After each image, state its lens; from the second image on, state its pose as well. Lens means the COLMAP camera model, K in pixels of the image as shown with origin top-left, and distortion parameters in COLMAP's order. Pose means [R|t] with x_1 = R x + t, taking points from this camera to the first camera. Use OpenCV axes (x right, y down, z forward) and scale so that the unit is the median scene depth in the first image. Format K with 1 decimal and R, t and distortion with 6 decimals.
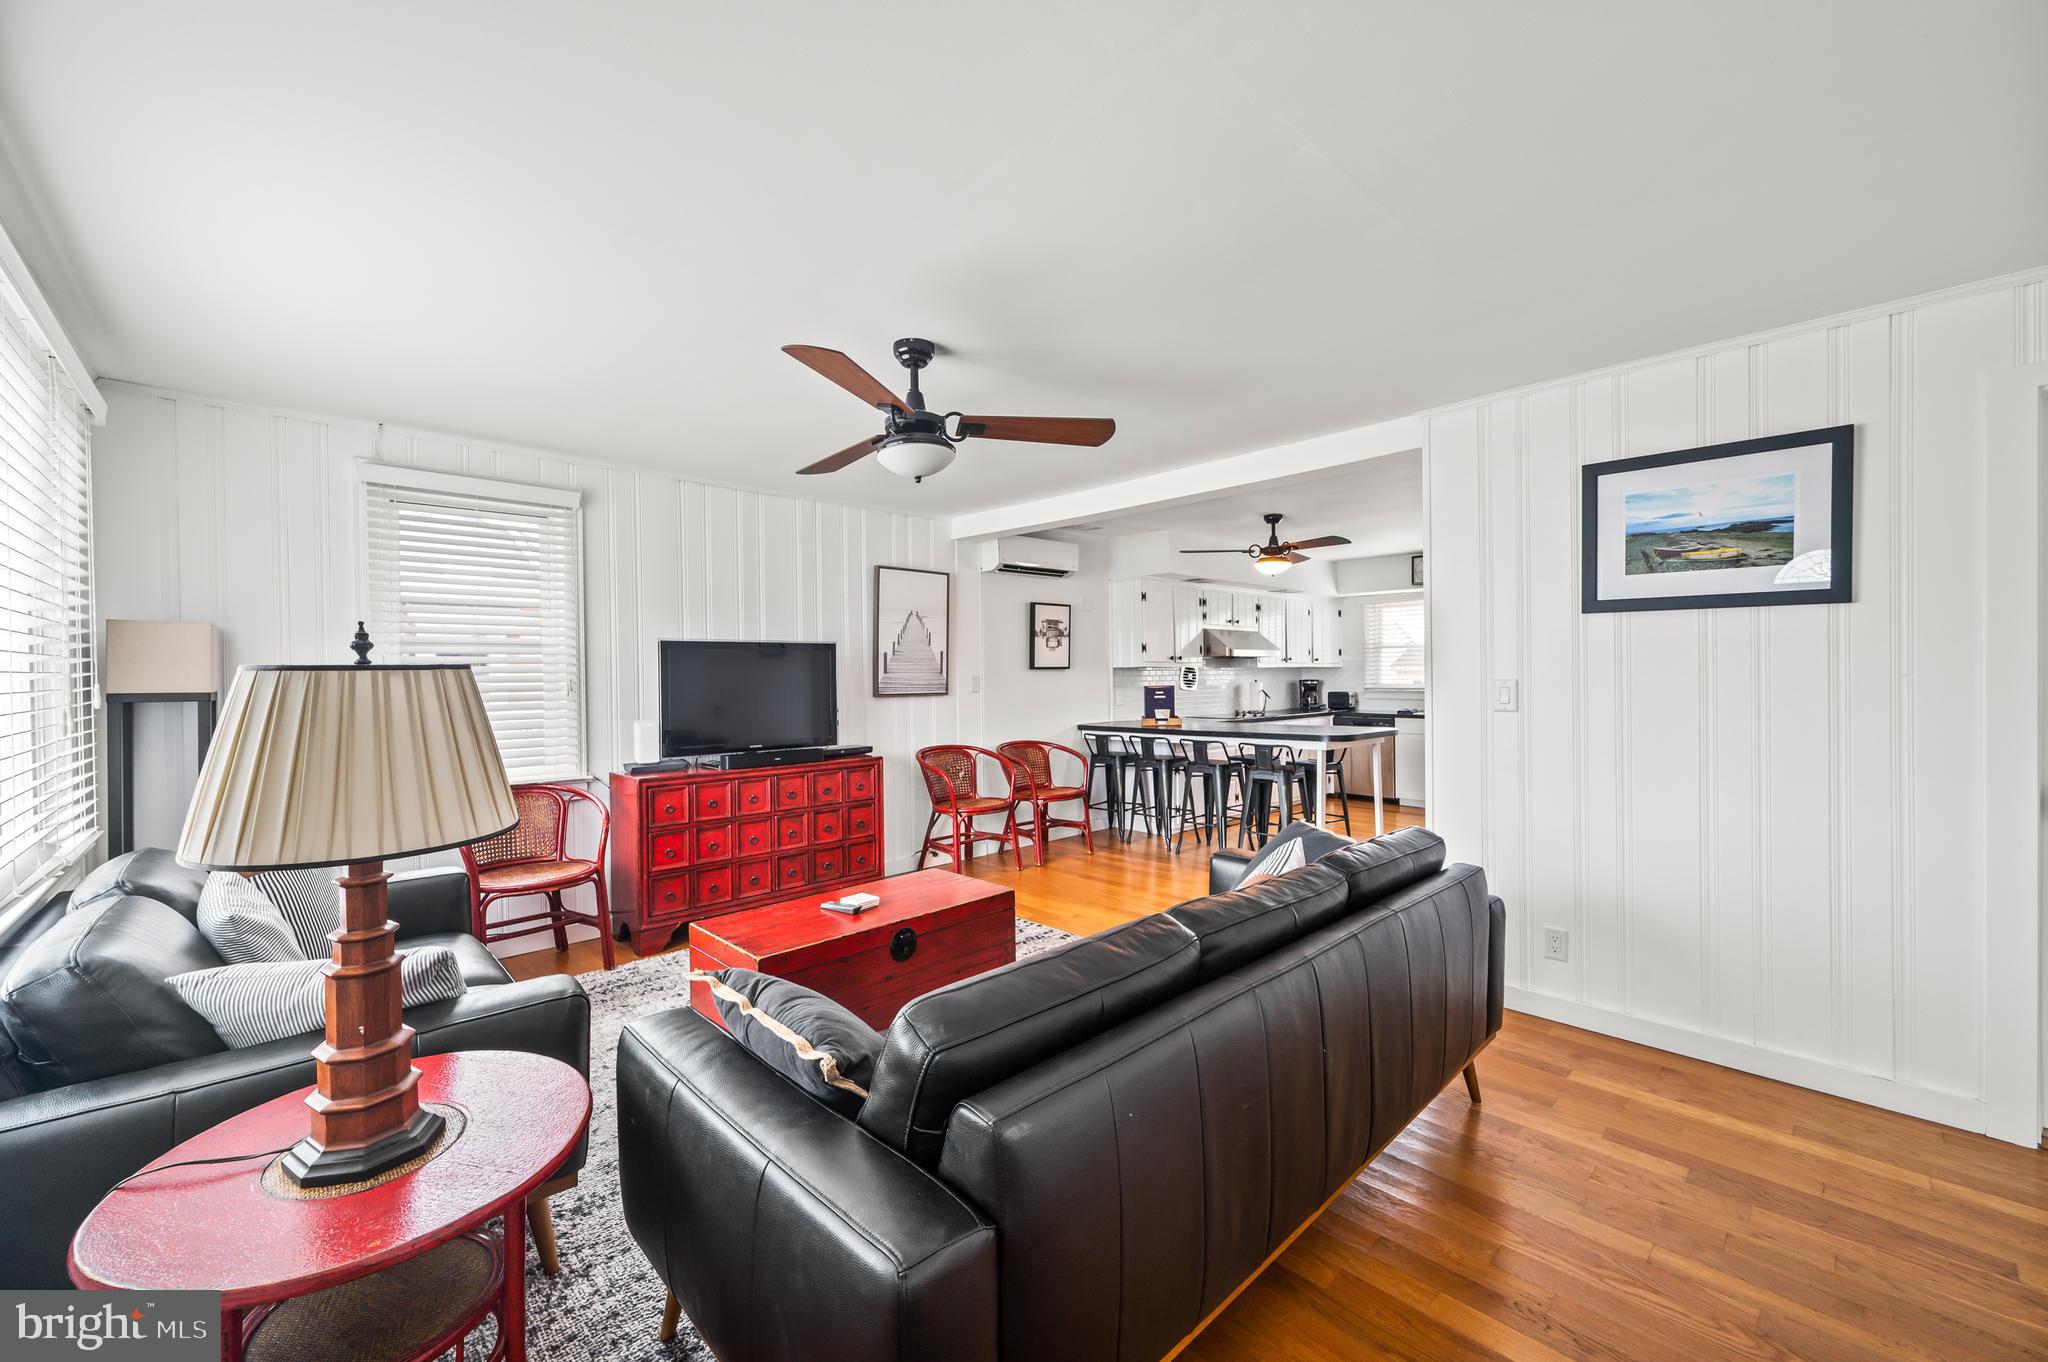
lens RADIAL K [[808.1, 0, 1020.0], [0, 808.1, 678.9], [0, 0, 1]] dist [-0.004908, -0.000278]
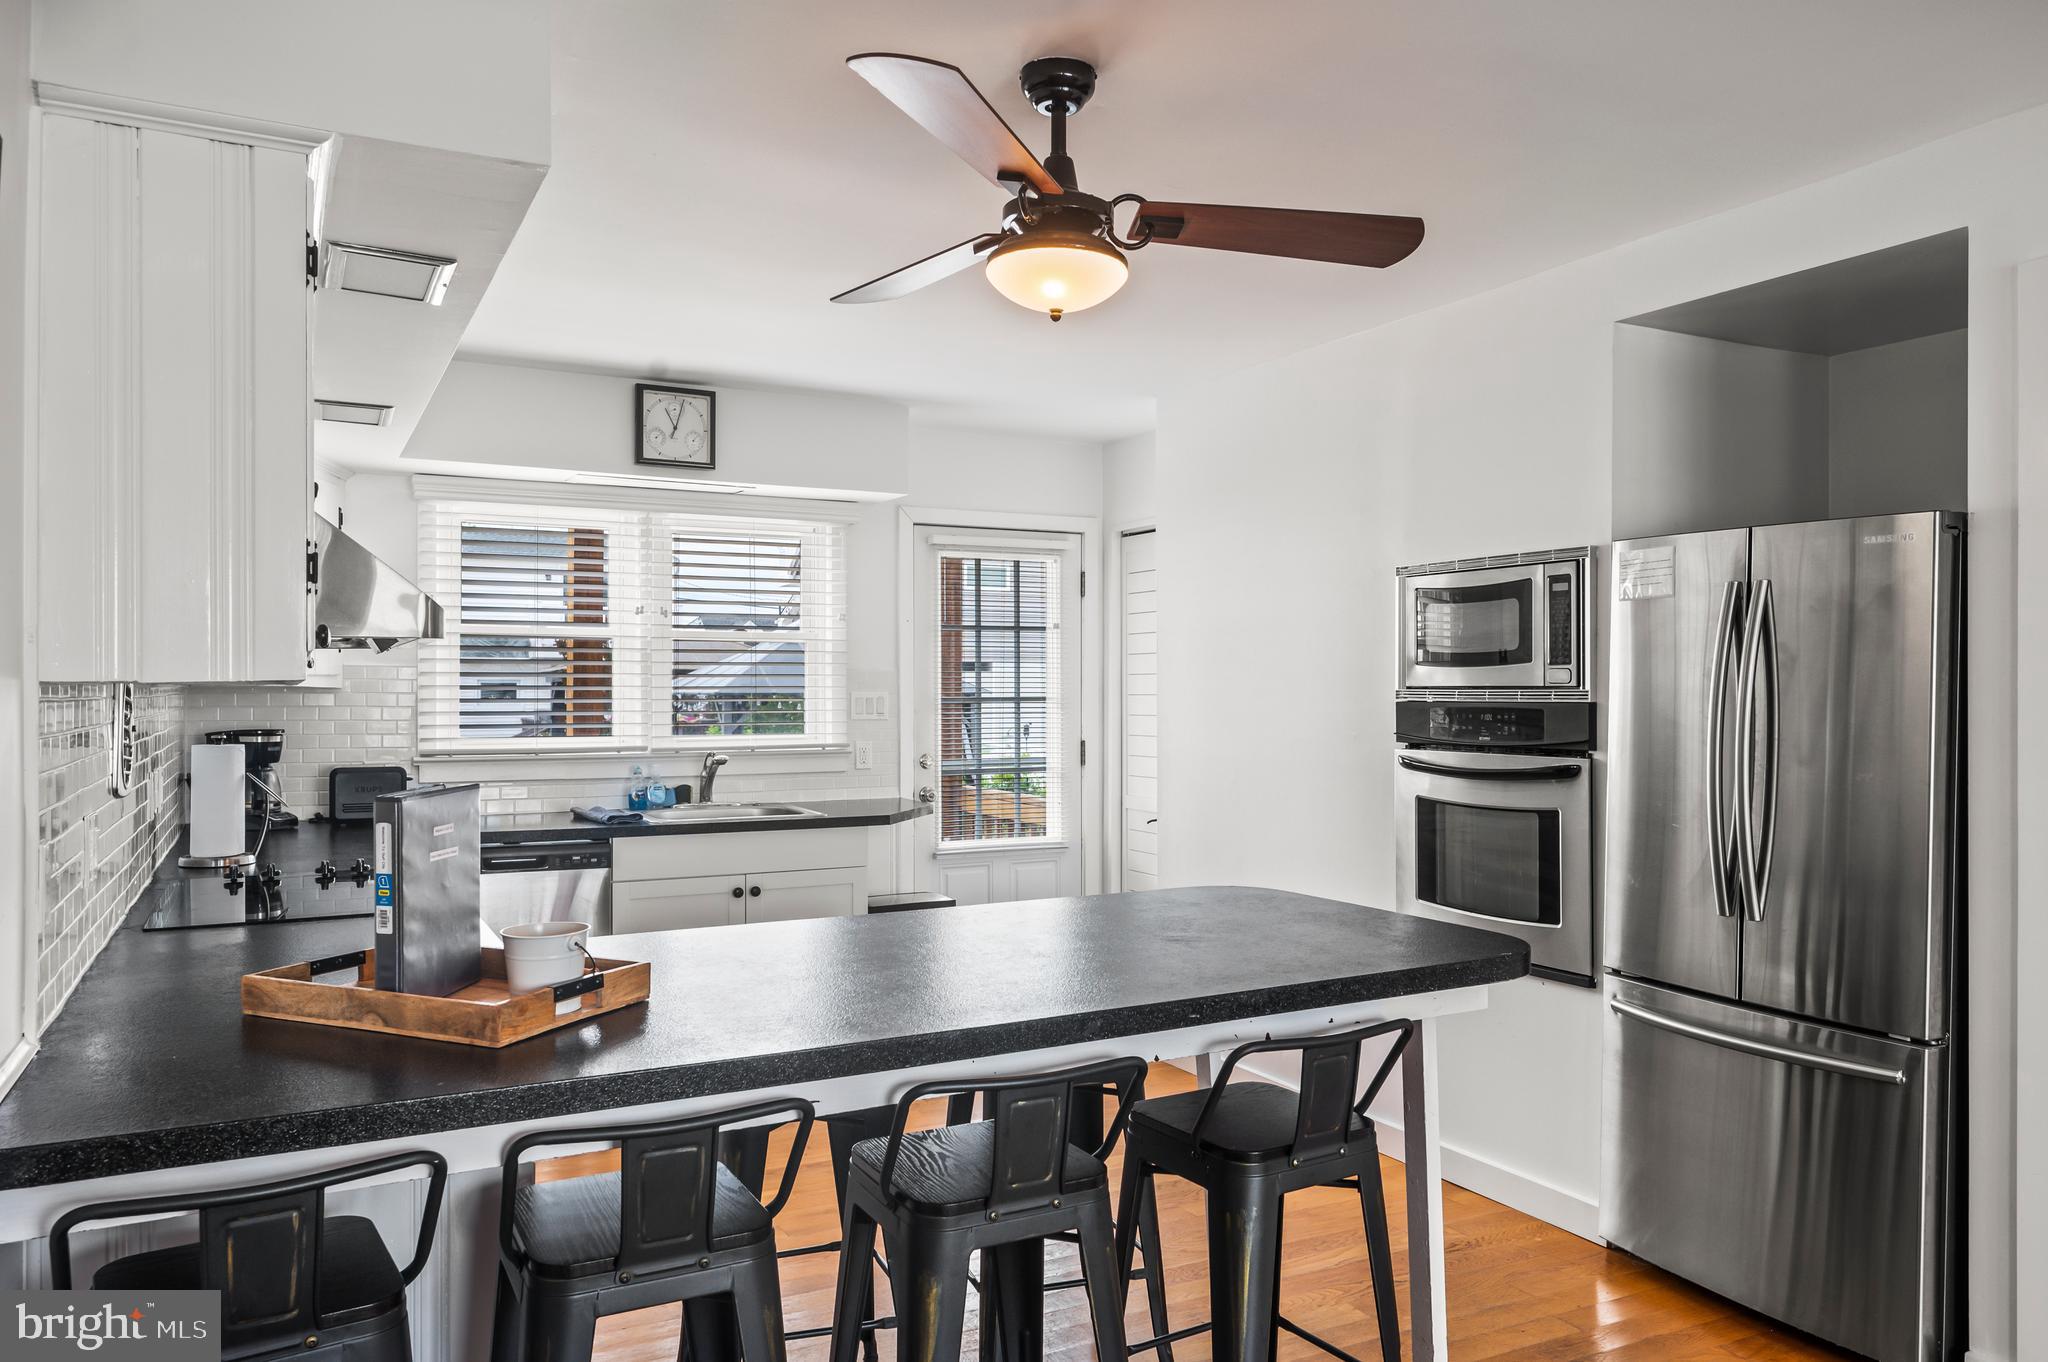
lens RADIAL K [[1425.8, 0, 1016.2], [0, 1425.8, 684.3], [0, 0, 1]] dist [-0.001695, 0.002186]
pose [[0.273524, 0.012670, 0.961782, -0.109276], [0.003096, 0.999896, -0.014052, -0.011925], [-0.961860, 0.006821, 0.273456, 0.951164]]
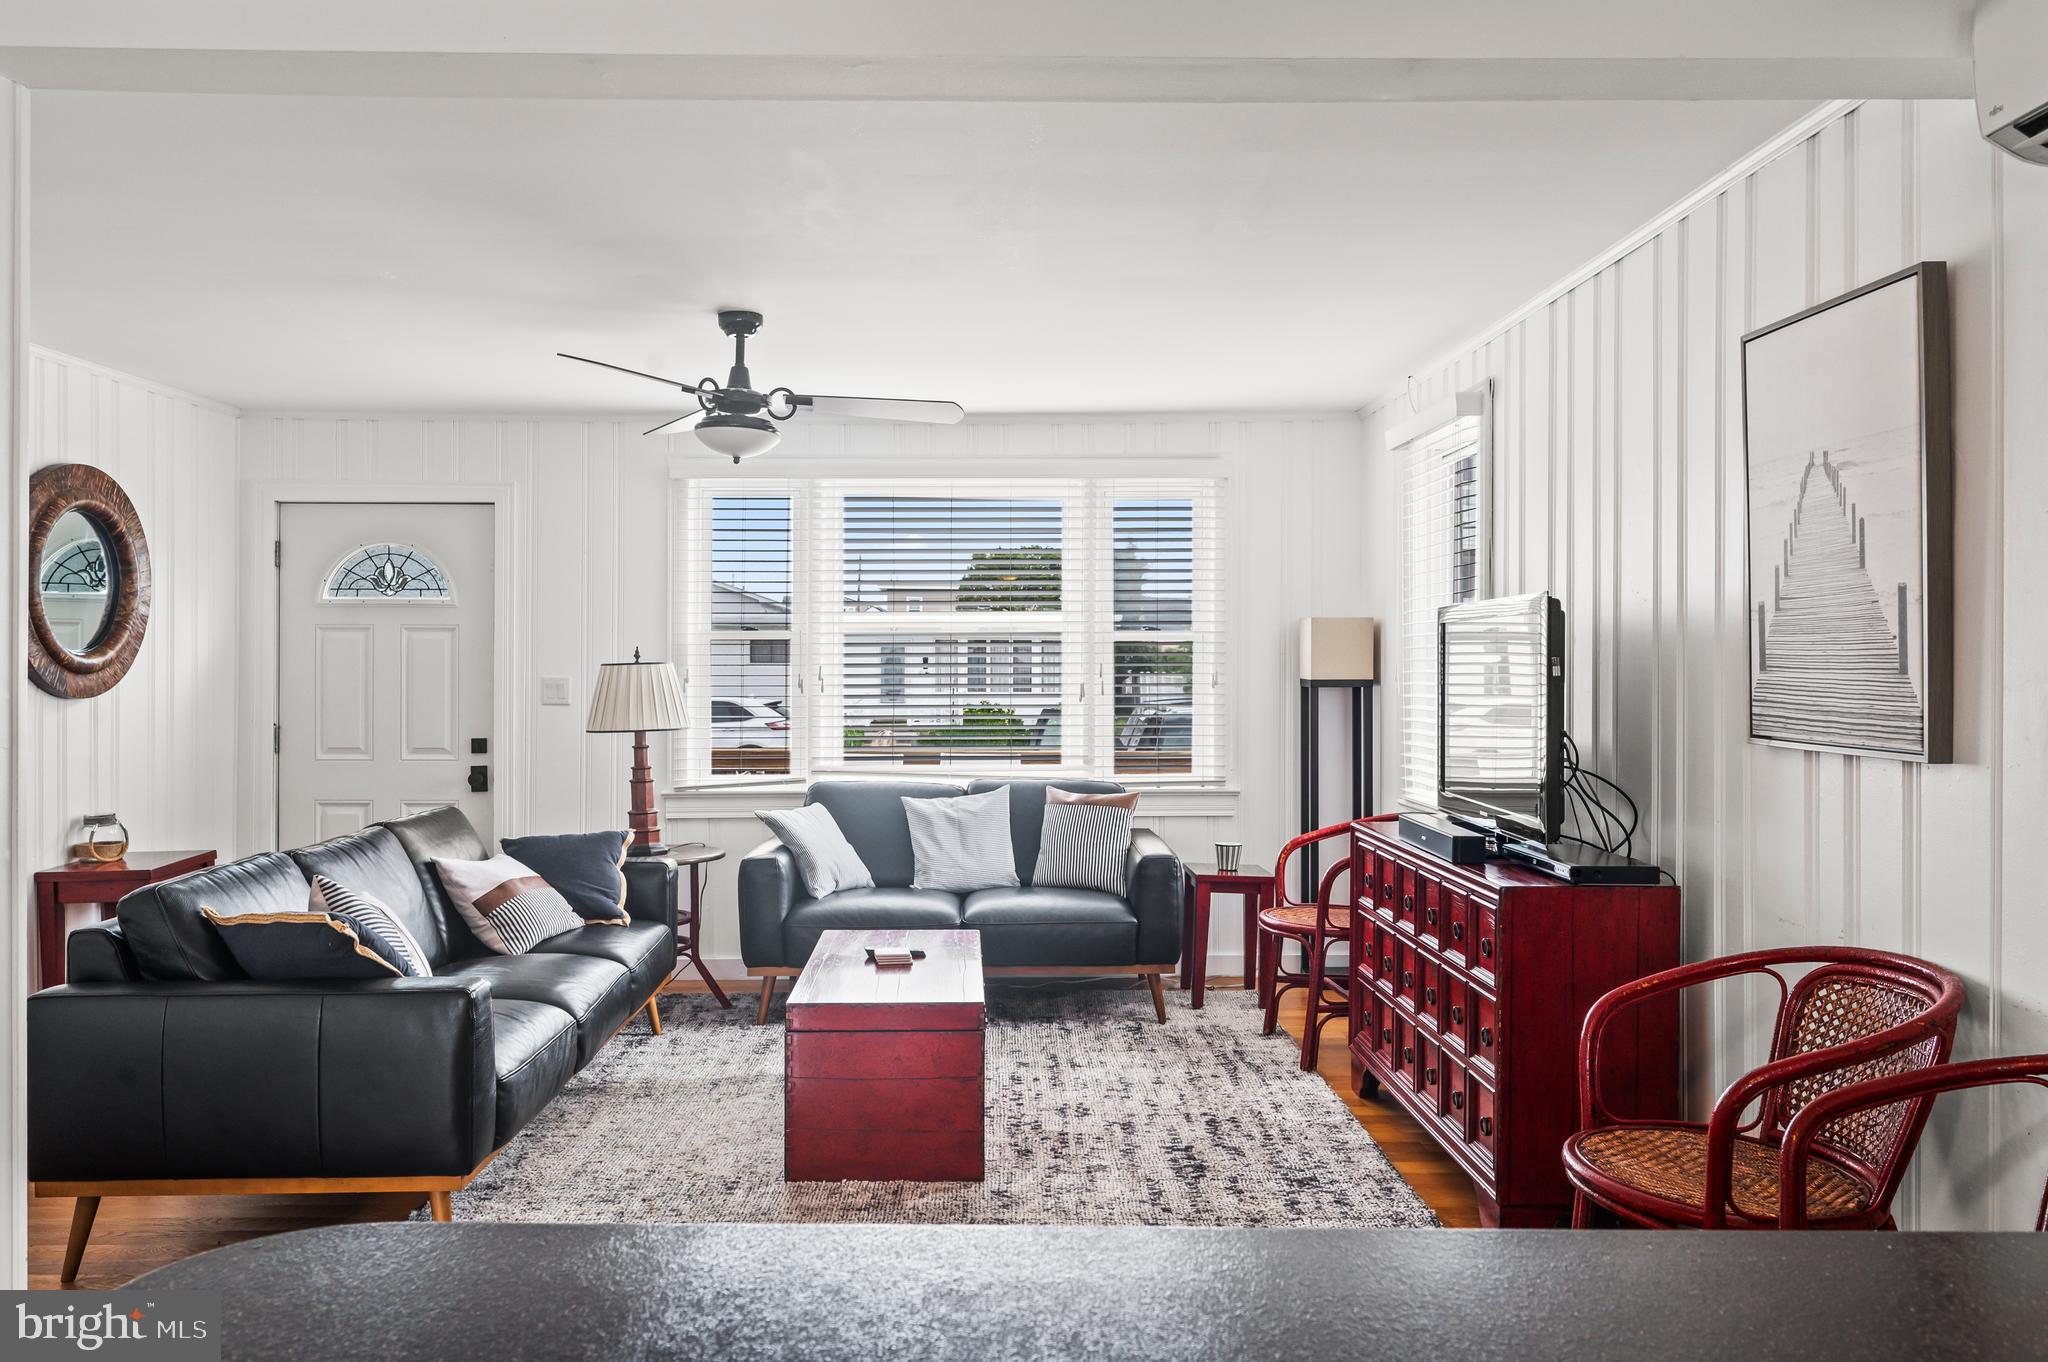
lens RADIAL K [[1495.3, 0, 1014.2], [0, 1495.3, 667.4], [0, 0, 1]] dist [-0.000855, -0.001215]
pose [[-0.669906, 0.010543, -0.742371, 0.442678], [-0.000155, 0.999897, 0.014340, -0.015625], [0.742446, 0.009722, -0.669836, 1.128339]]
